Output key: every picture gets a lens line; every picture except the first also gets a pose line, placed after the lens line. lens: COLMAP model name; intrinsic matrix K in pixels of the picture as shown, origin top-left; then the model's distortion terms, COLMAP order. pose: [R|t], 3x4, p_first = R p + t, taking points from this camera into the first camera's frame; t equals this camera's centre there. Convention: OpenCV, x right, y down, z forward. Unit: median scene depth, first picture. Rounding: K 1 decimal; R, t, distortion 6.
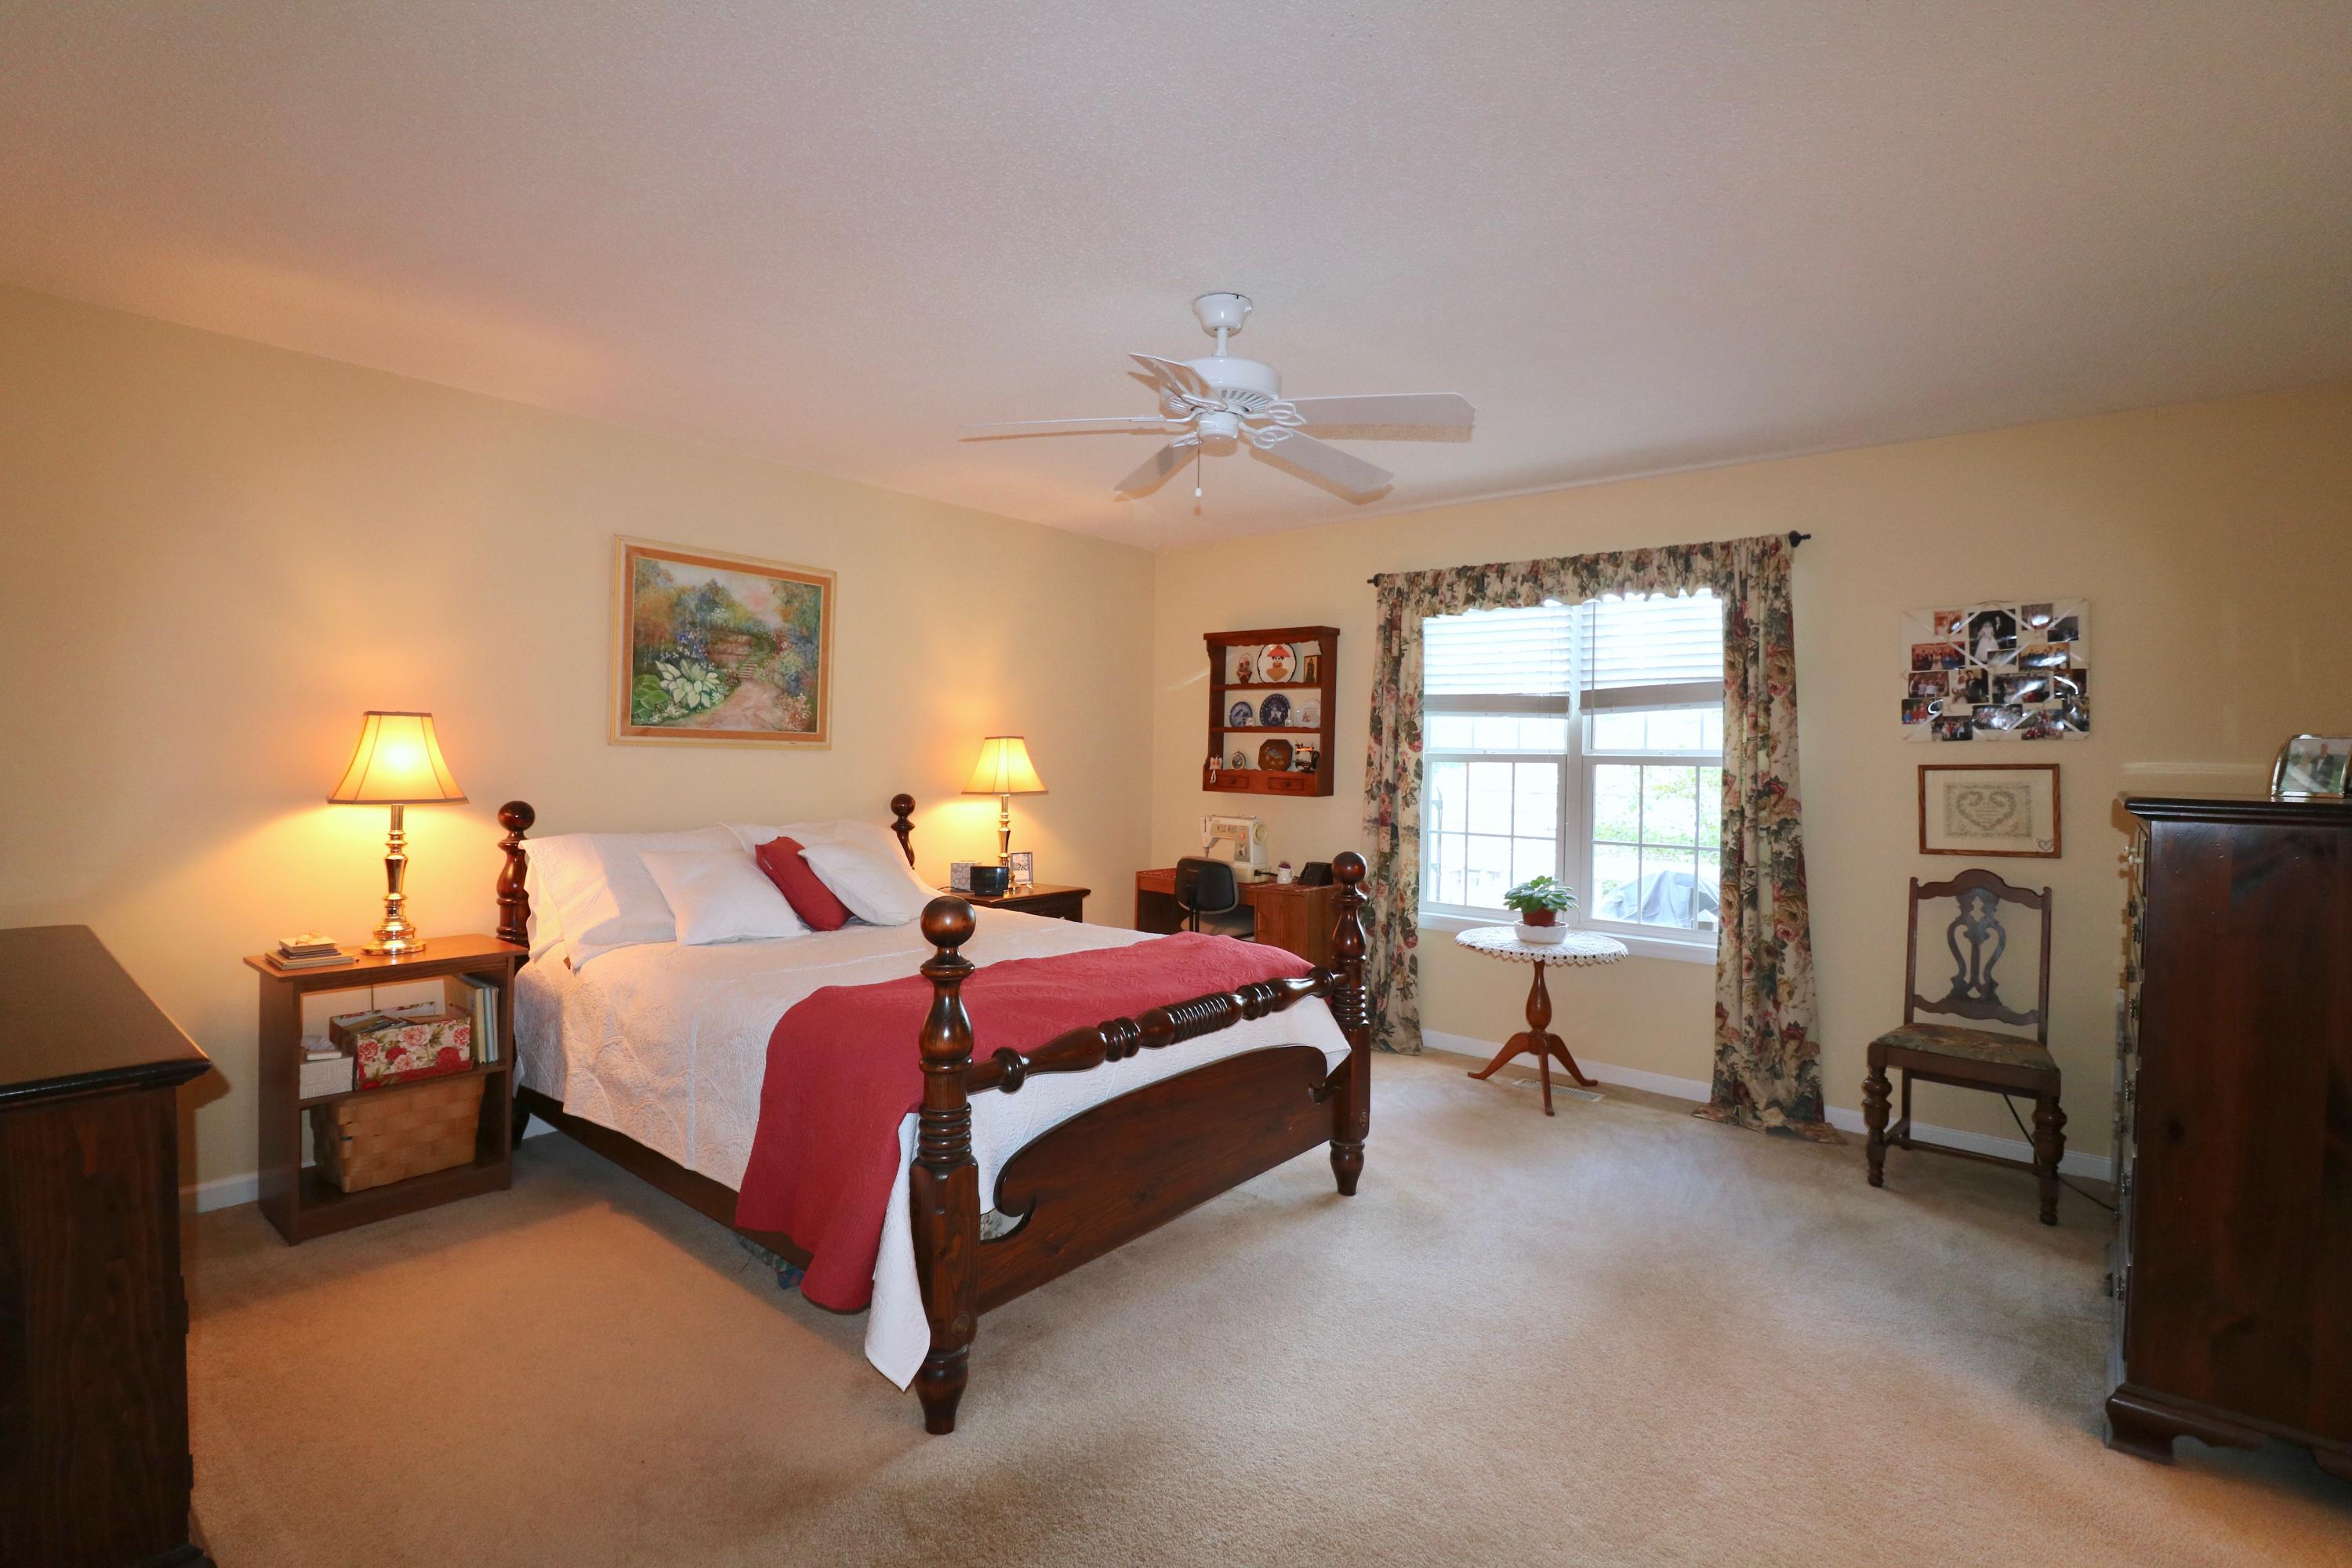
lens RADIAL K [[1135.3, 0, 1167.2], [0, 1135.3, 730.6], [0, 0, 1]] dist [-0.001561, -0.000275]
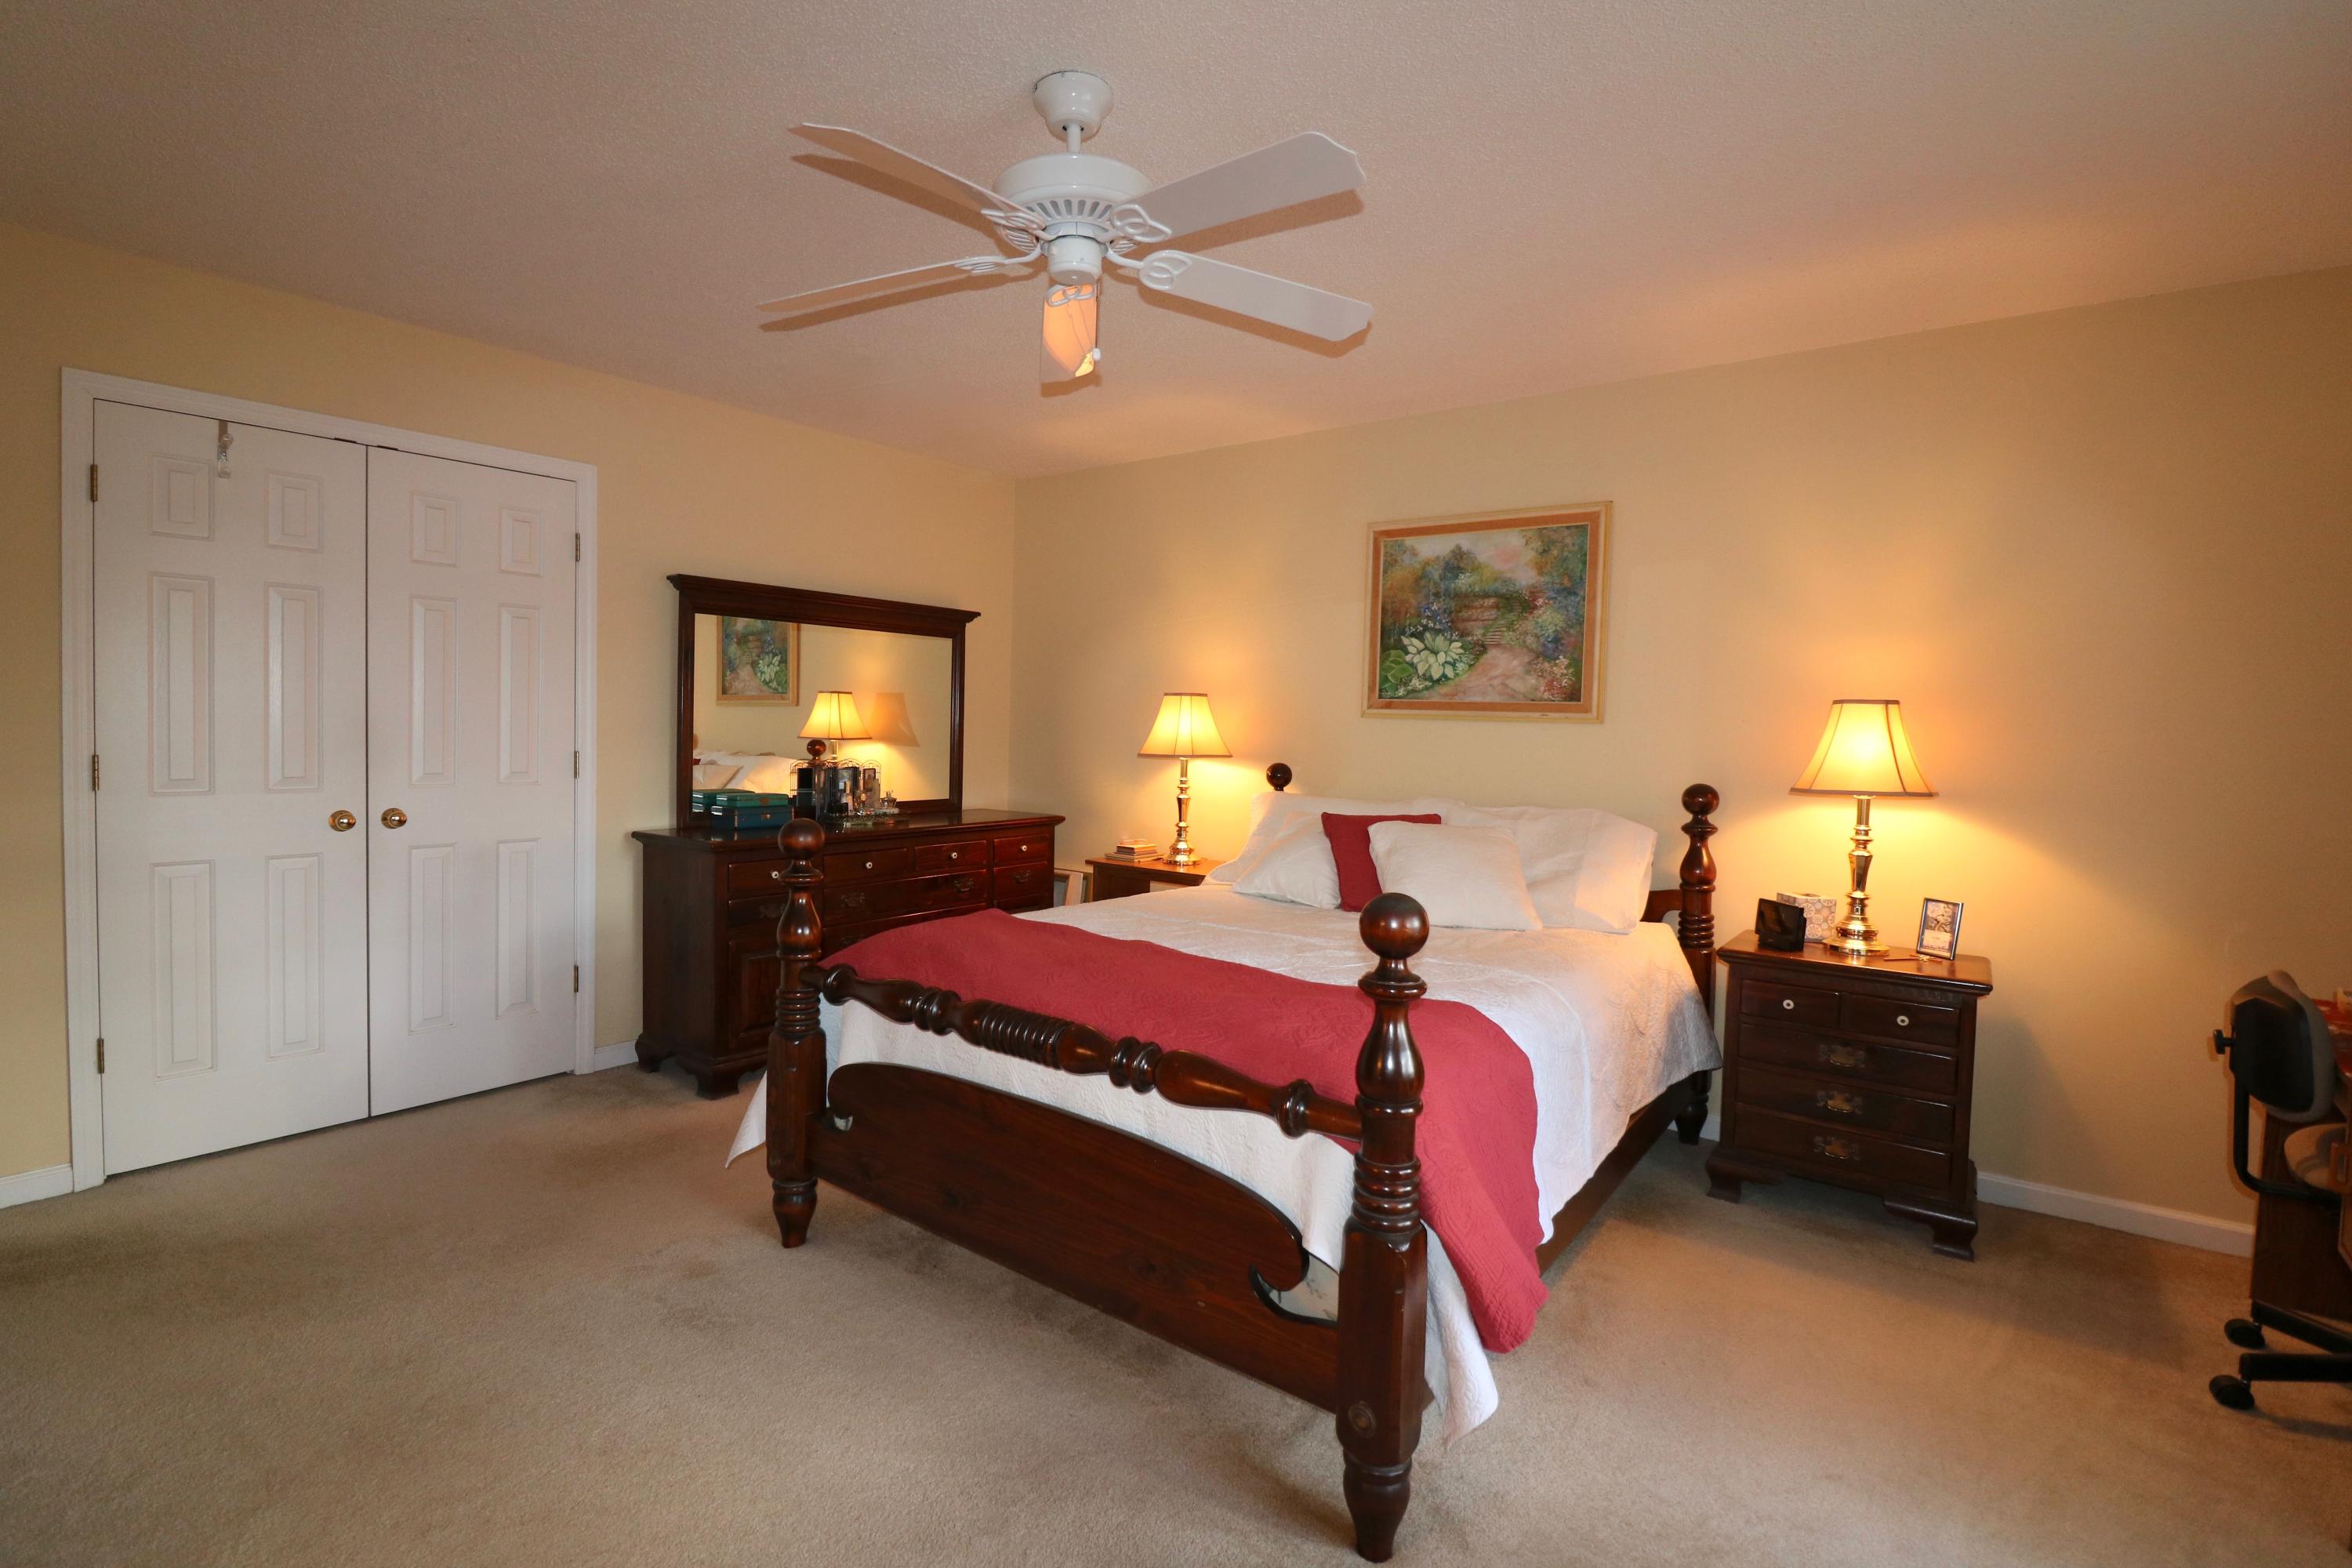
lens RADIAL K [[1135.3, 0, 1167.2], [0, 1135.3, 730.6], [0, 0, 1]] dist [-0.001561, -0.000275]
pose [[-0.001769, -0.010675, -0.999941, 0.556672], [-0.003333, 0.999938, -0.010669, 0.034781], [0.999993, 0.003314, -0.001805, 0.754454]]
